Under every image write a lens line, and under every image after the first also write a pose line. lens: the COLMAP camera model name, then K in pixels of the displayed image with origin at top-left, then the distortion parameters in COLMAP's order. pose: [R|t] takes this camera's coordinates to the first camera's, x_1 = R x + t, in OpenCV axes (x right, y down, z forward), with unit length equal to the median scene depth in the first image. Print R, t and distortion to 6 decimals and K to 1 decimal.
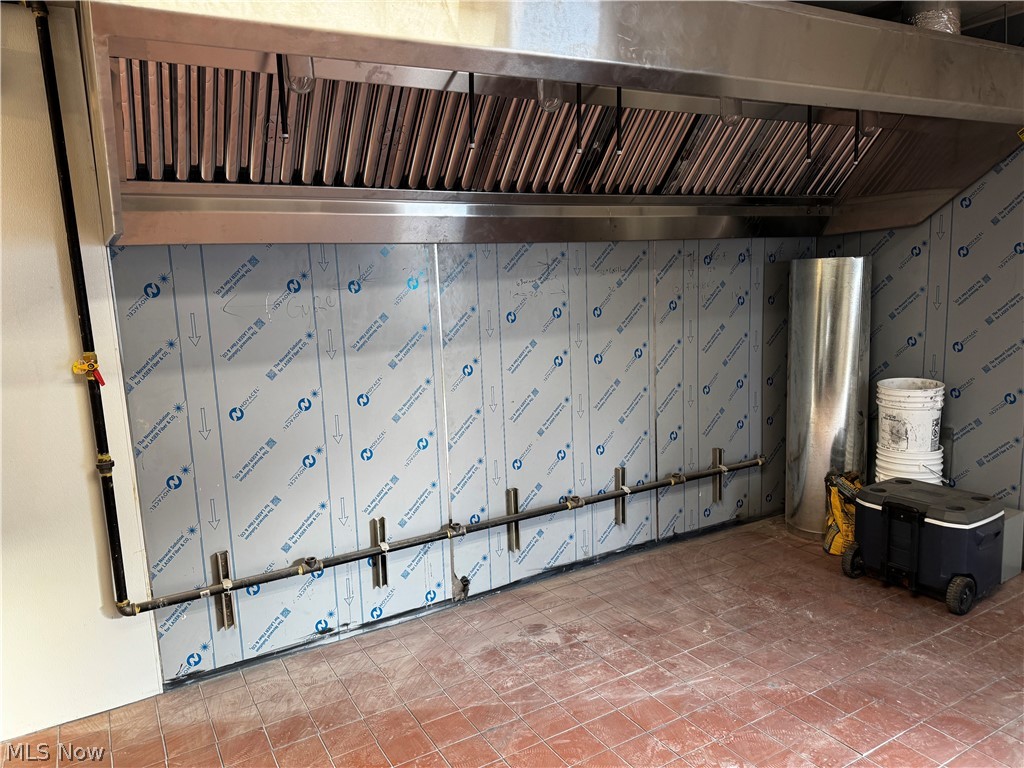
lens RADIAL K [[711.0, 0, 511.0], [0, 711.0, 380.6], [0, 0, 1]] dist [0.127872, -0.216634]
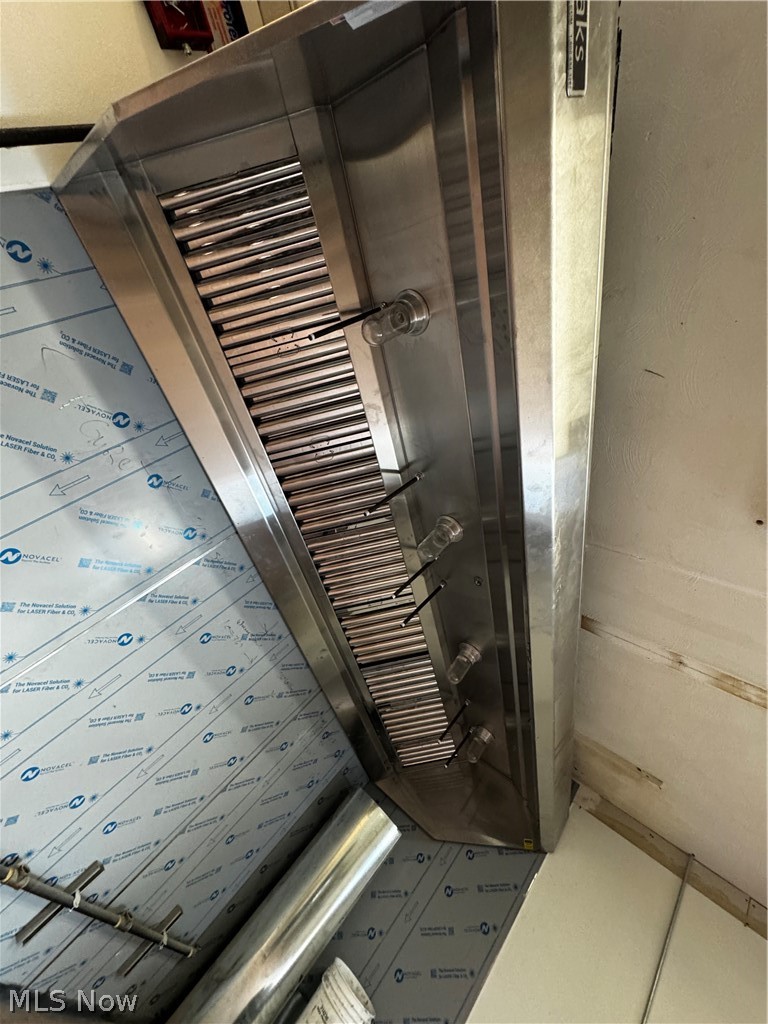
lens RADIAL K [[406.6, 0, 384.0], [0, 406.6, 512.0], [0, 0, 1]] dist [-0.002580, 0.000152]
pose [[0.514353, 0.847559, 0.130706, -0.087804], [-0.611401, 0.469294, -0.637144, 0.032060], [-0.601357, 0.247803, 0.759581, 0.375854]]
